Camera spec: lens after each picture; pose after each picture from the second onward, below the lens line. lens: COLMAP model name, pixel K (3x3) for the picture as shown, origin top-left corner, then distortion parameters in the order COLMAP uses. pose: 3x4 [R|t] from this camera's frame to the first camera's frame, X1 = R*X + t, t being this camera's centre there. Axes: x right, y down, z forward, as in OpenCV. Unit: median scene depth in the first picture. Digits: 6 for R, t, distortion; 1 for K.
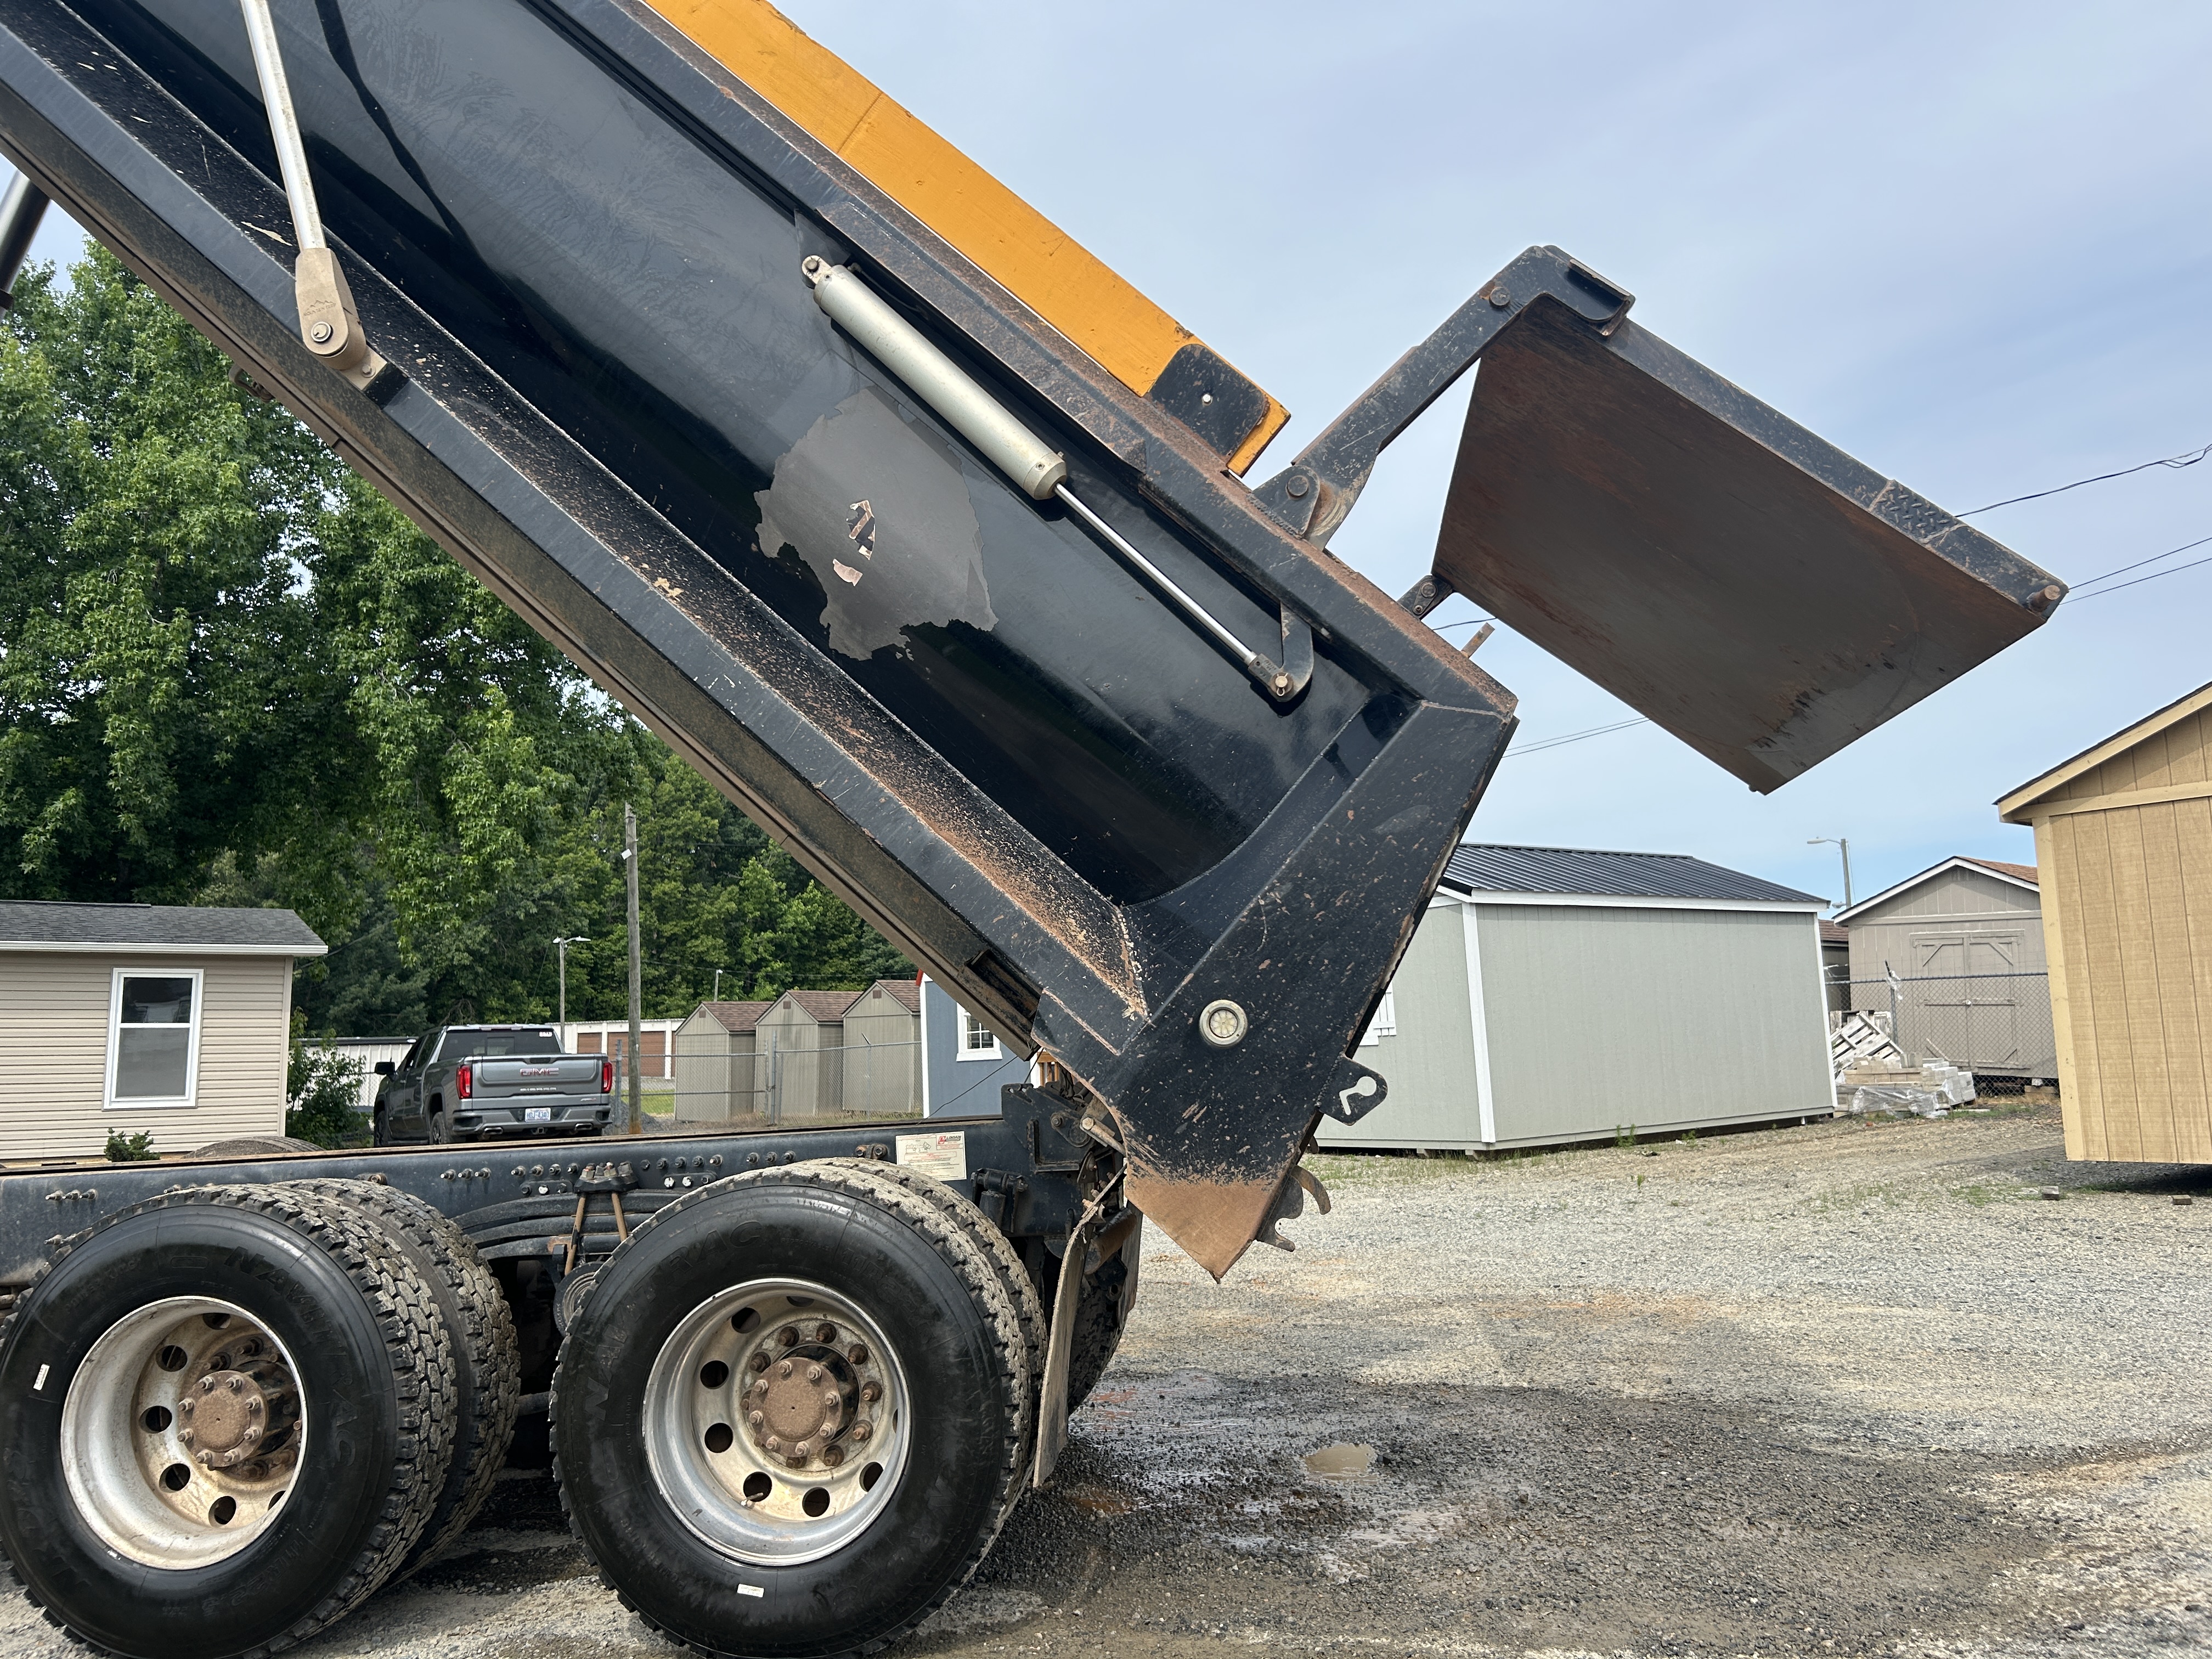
lens RADIAL K [[1690.5, 0, 1106.0], [0, 1690.5, 829.5], [0, 0, 1]] dist [0.018166, -0.007683]
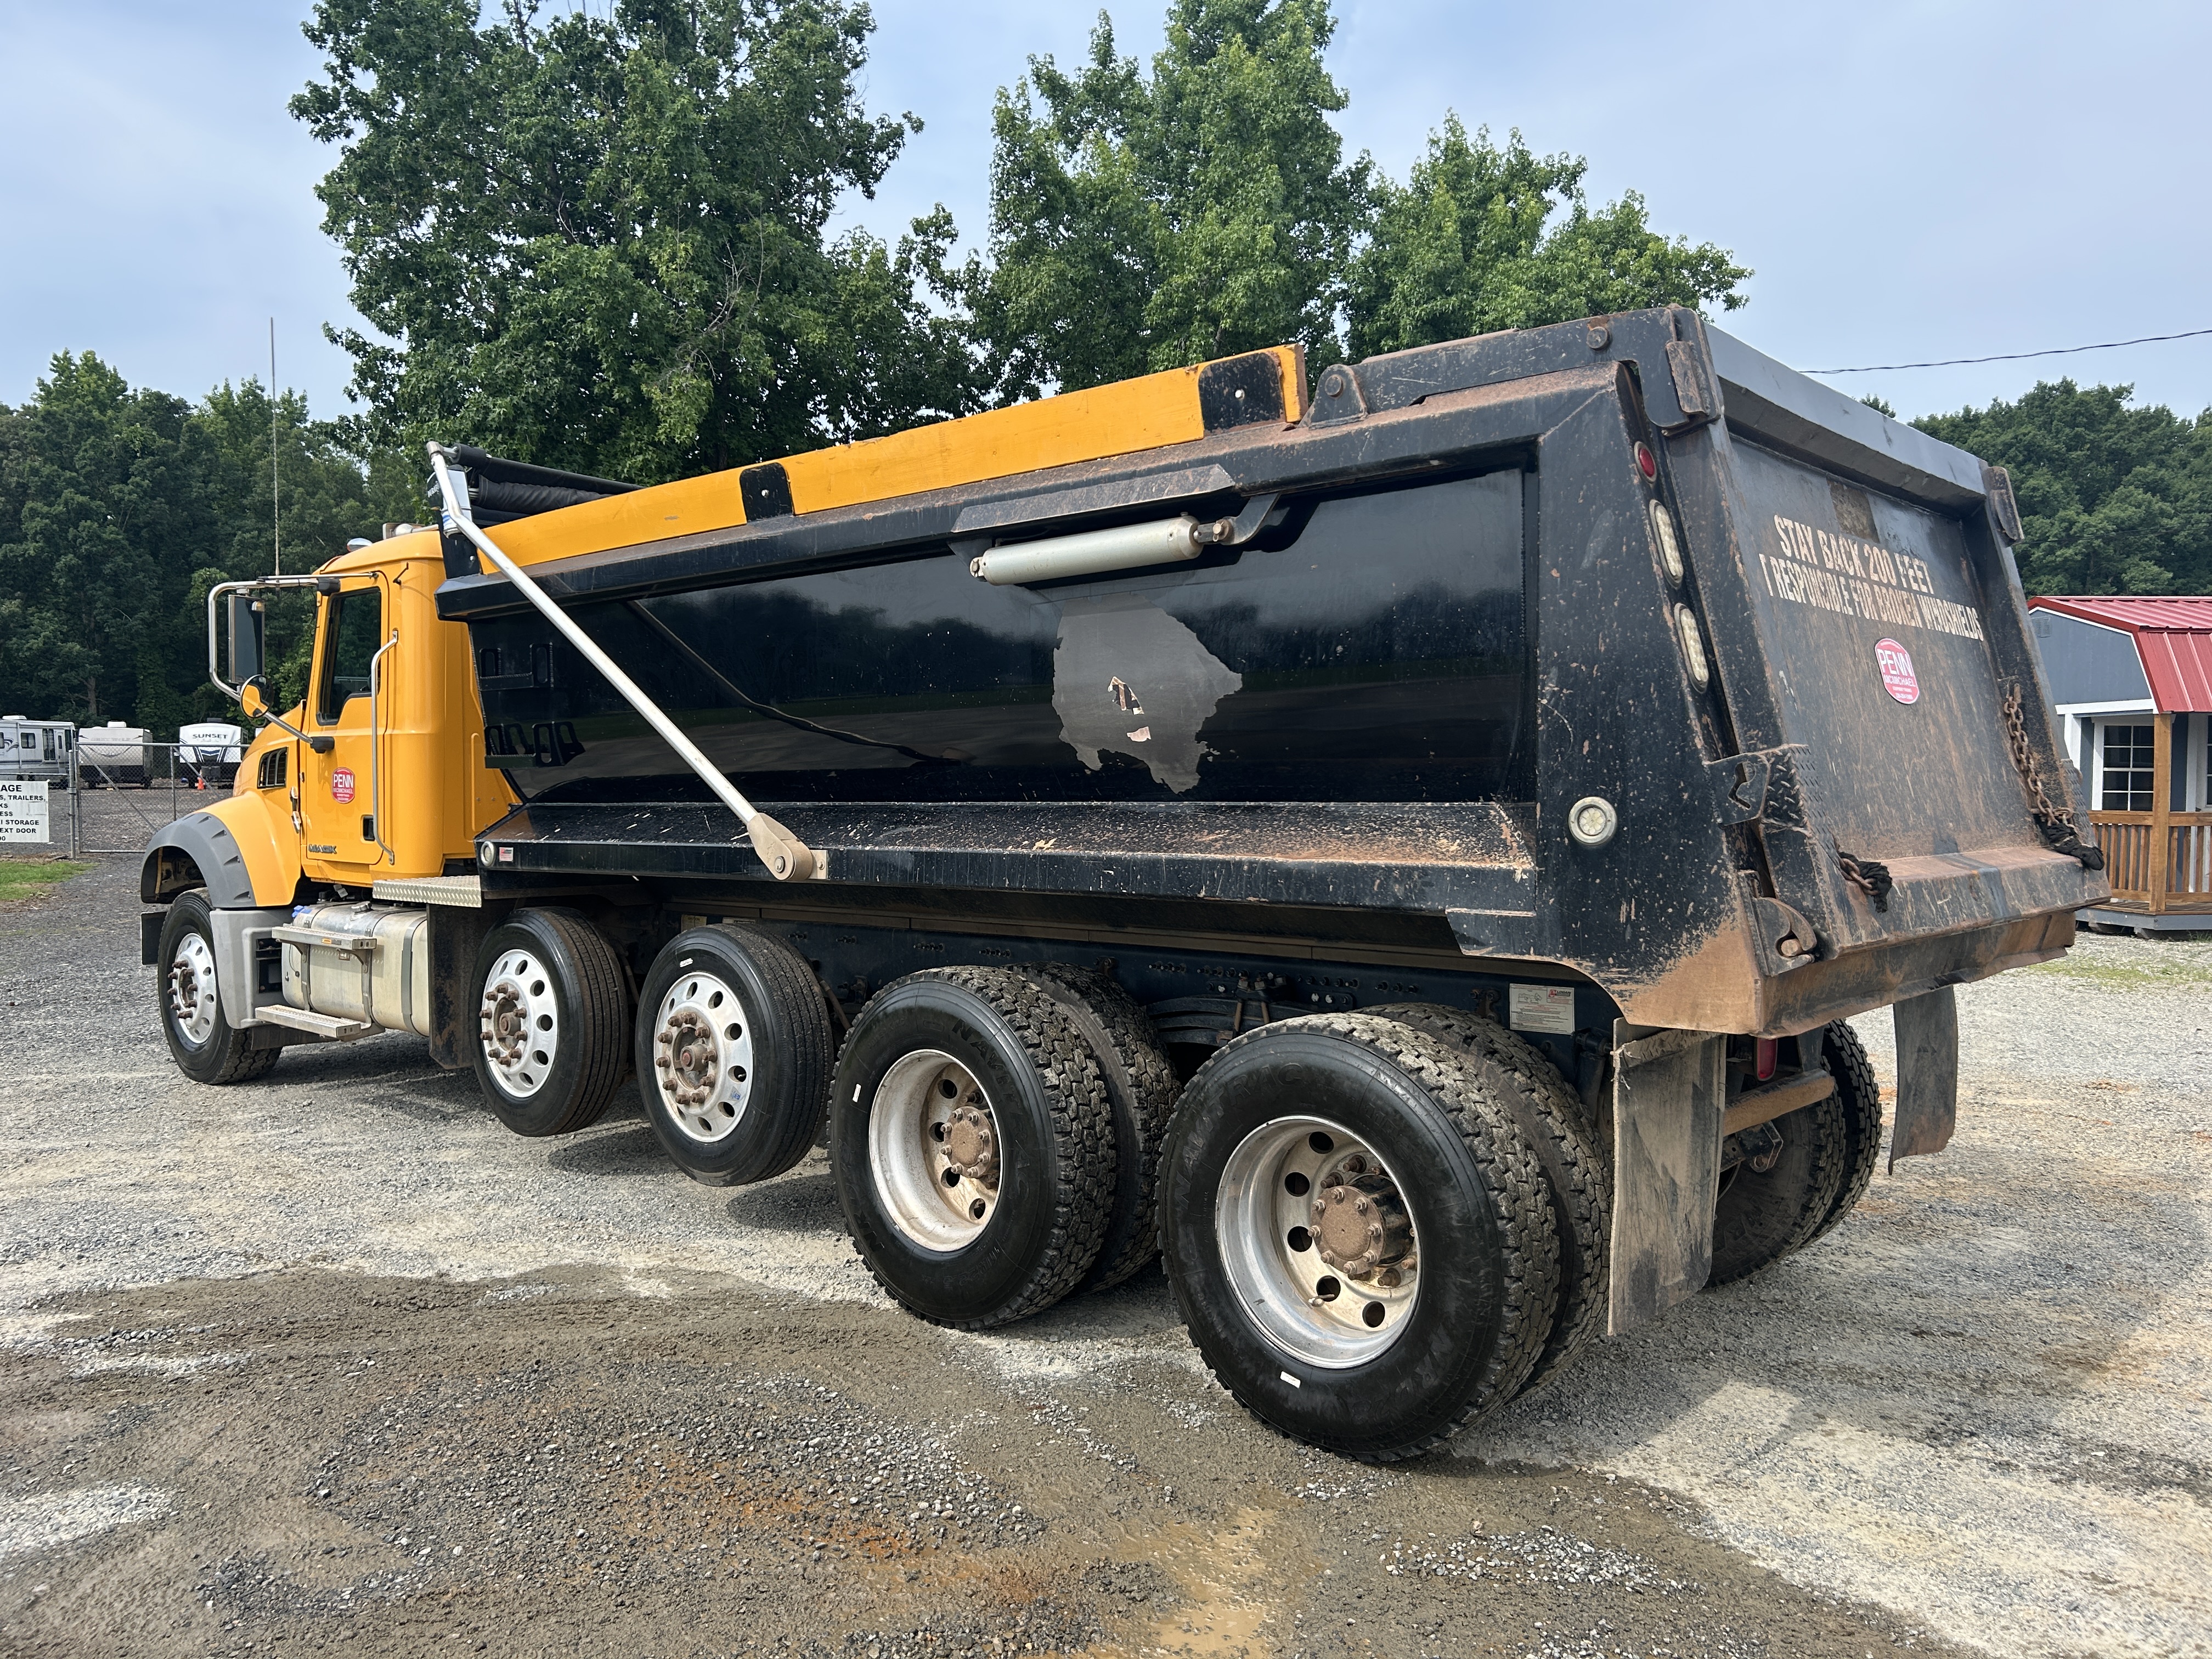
lens RADIAL K [[1672.9, 0, 1092.1], [0, 1672.9, 823.6], [0, 0, 1]] dist [0.061784, -0.050039]
pose [[0.809847, 0.062501, -0.583303, 0.105123], [0.040540, 0.985969, 0.161931, -0.035478], [0.585239, -0.154787, 0.795950, 0.026864]]
